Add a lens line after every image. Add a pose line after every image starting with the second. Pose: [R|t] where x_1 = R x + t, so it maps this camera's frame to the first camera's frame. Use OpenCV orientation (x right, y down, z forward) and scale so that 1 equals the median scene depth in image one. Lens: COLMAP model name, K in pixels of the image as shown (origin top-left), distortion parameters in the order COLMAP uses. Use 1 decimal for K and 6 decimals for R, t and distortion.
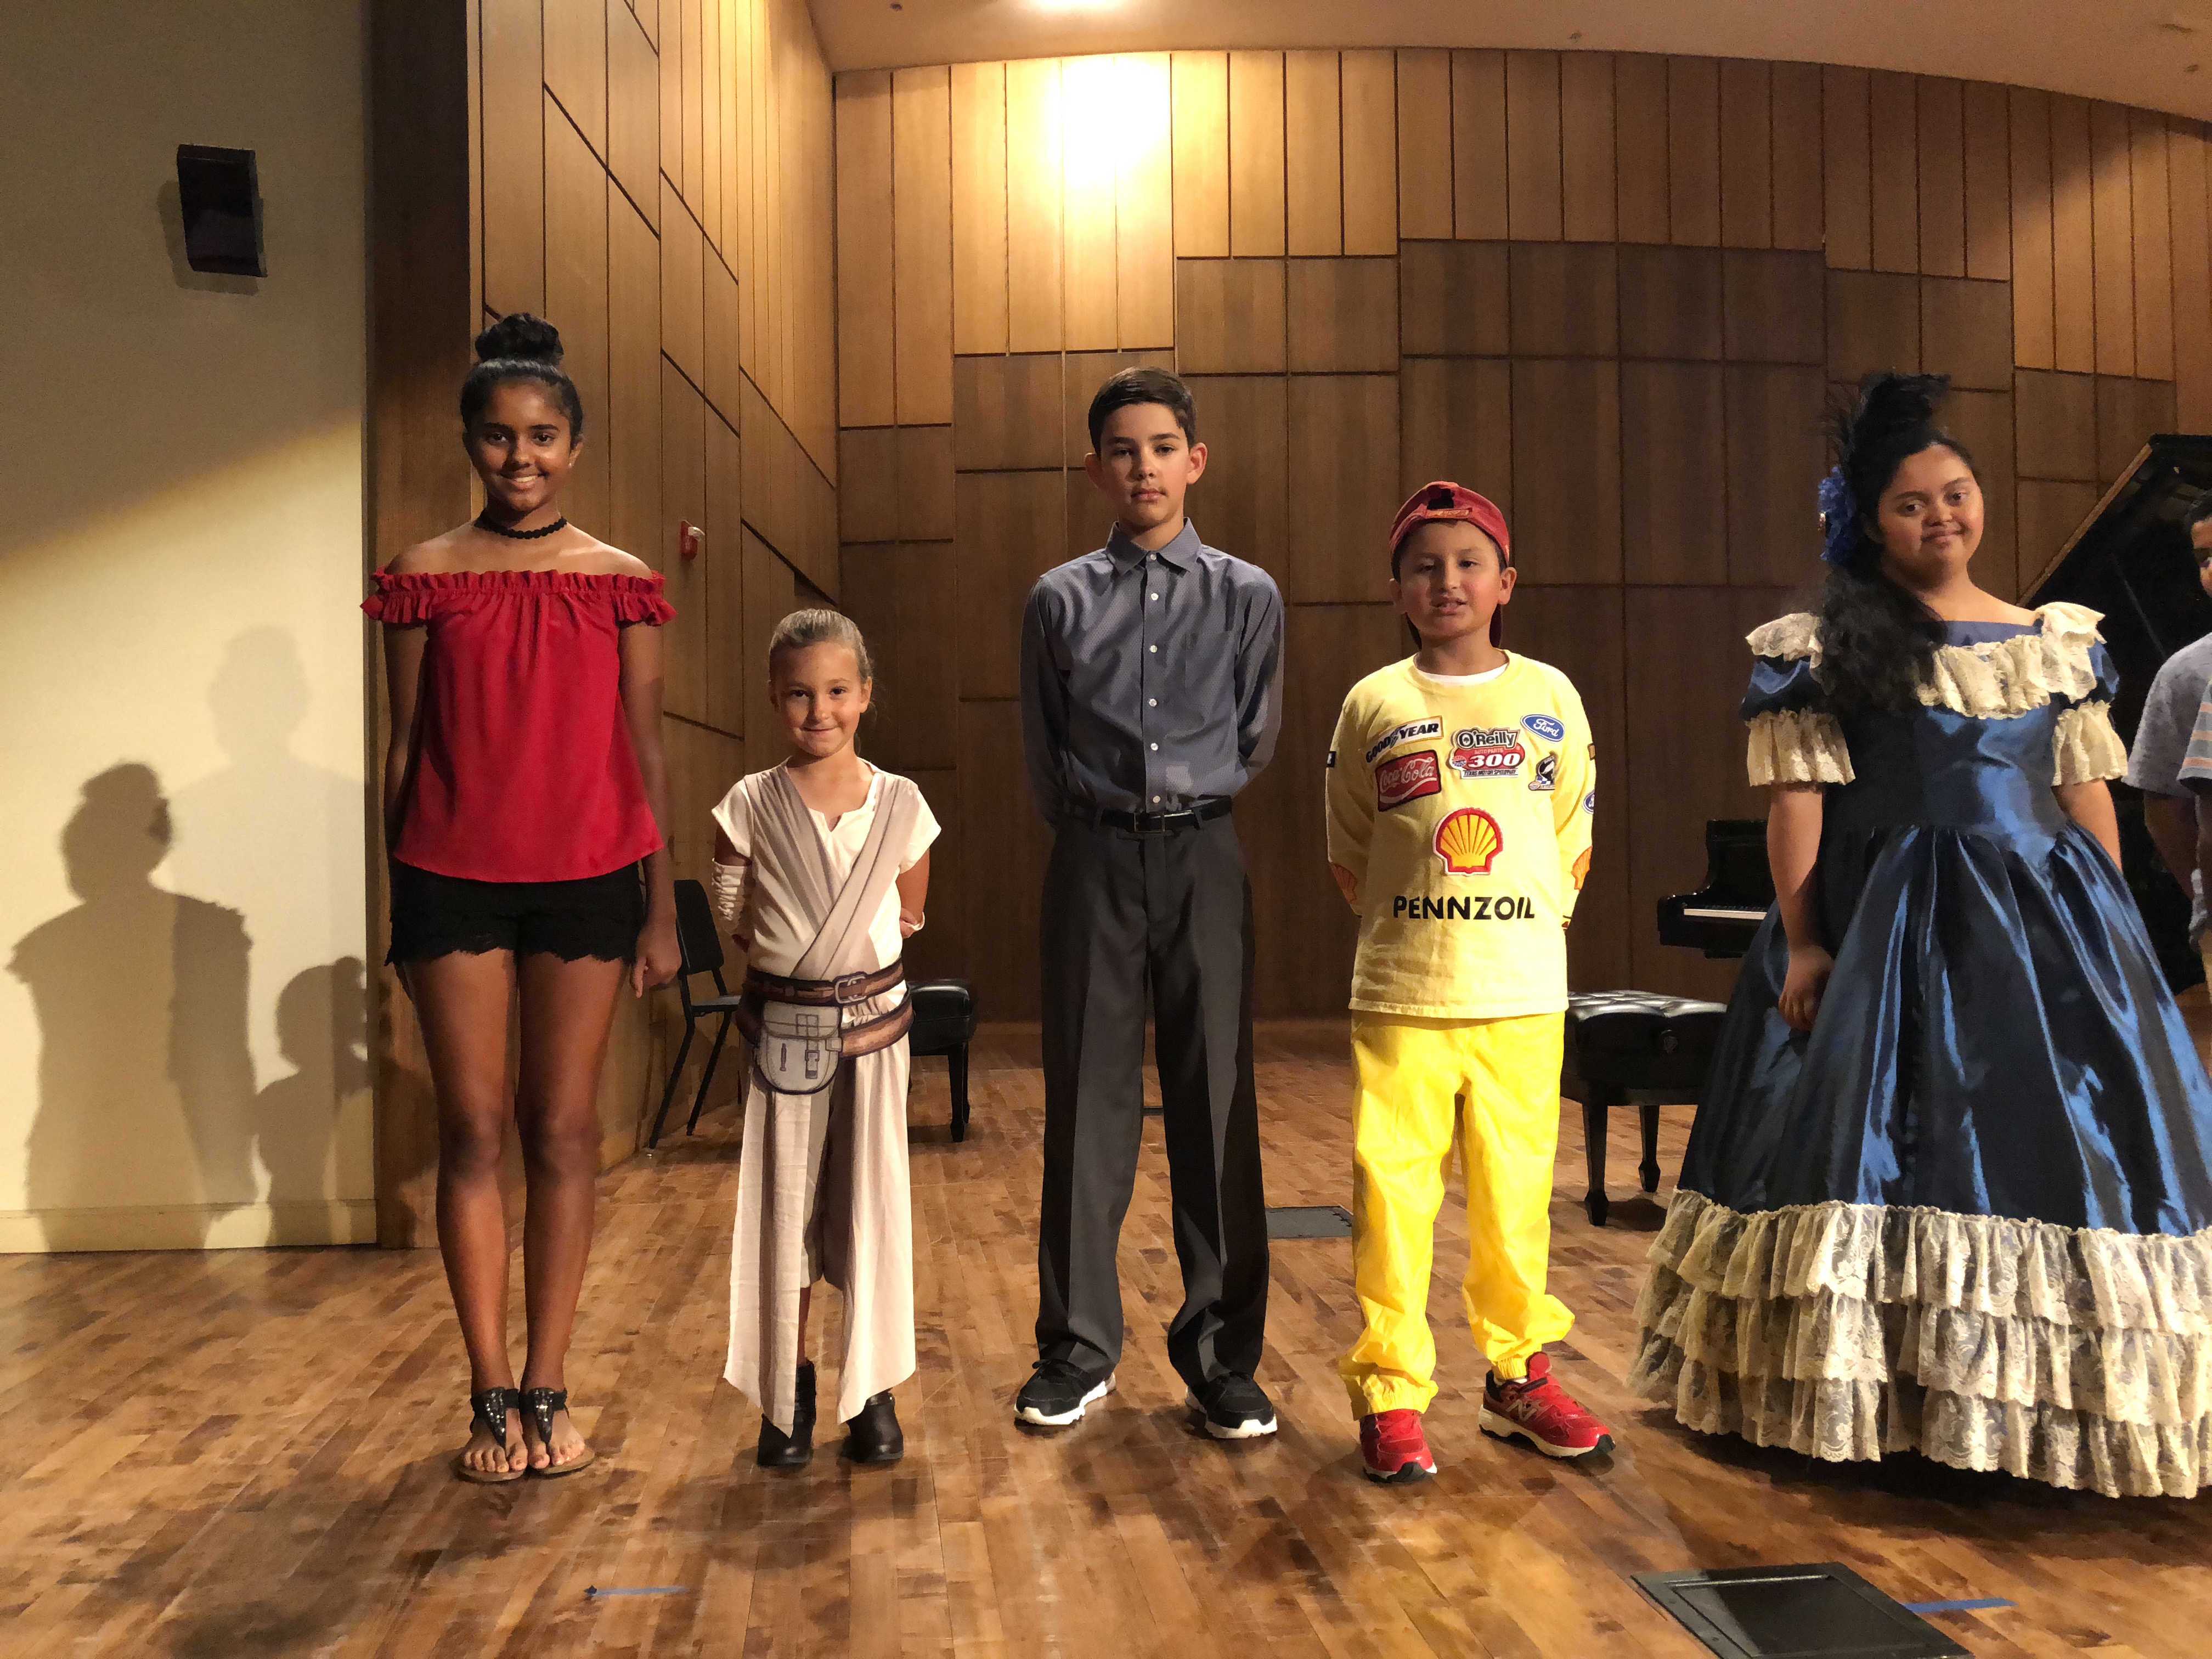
lens RADIAL K [[1800.2, 0, 1091.0], [0, 1800.2, 840.5], [0, 0, 1]] dist [-0.008619, 0.011241]
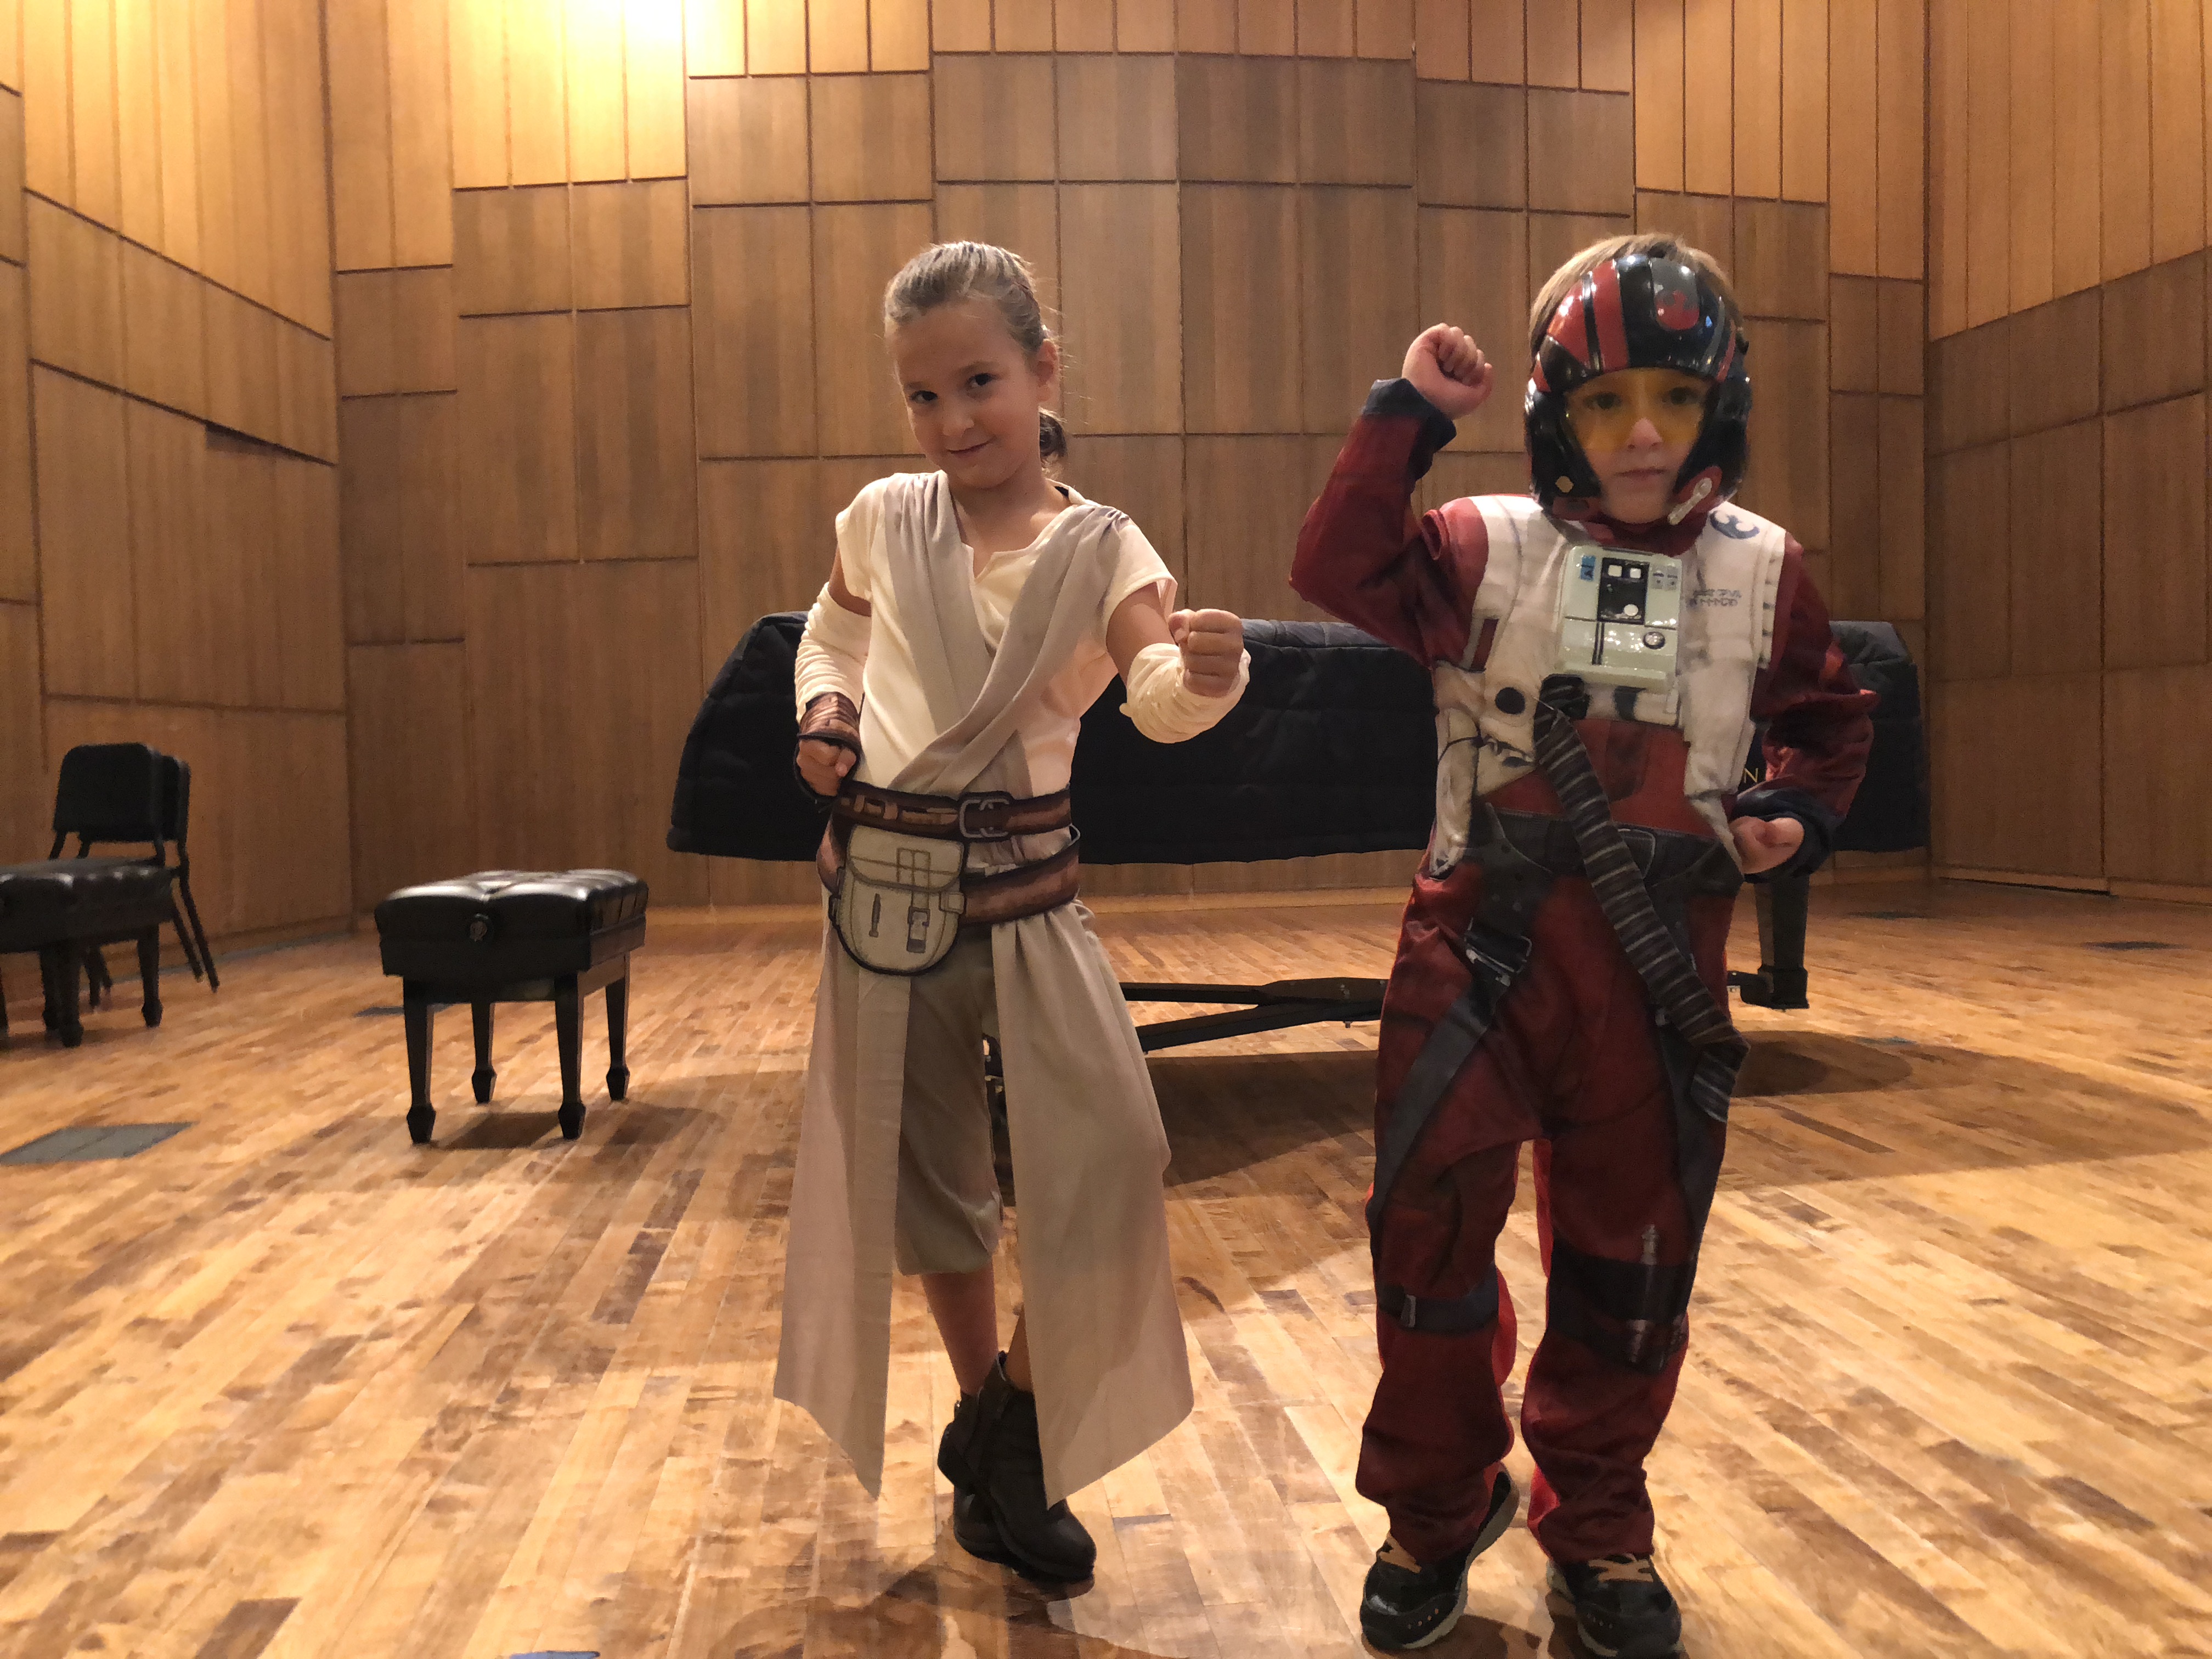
lens RADIAL K [[1800.2, 0, 1096.3], [0, 1800.2, 836.3], [0, 0, 1]] dist [-0.008619, 0.011241]
pose [[0.999840, -0.008008, -0.015993, 0.264103], [0.008939, 0.998217, 0.059010, 0.008994], [0.015492, -0.059144, 0.998129, 0.069037]]
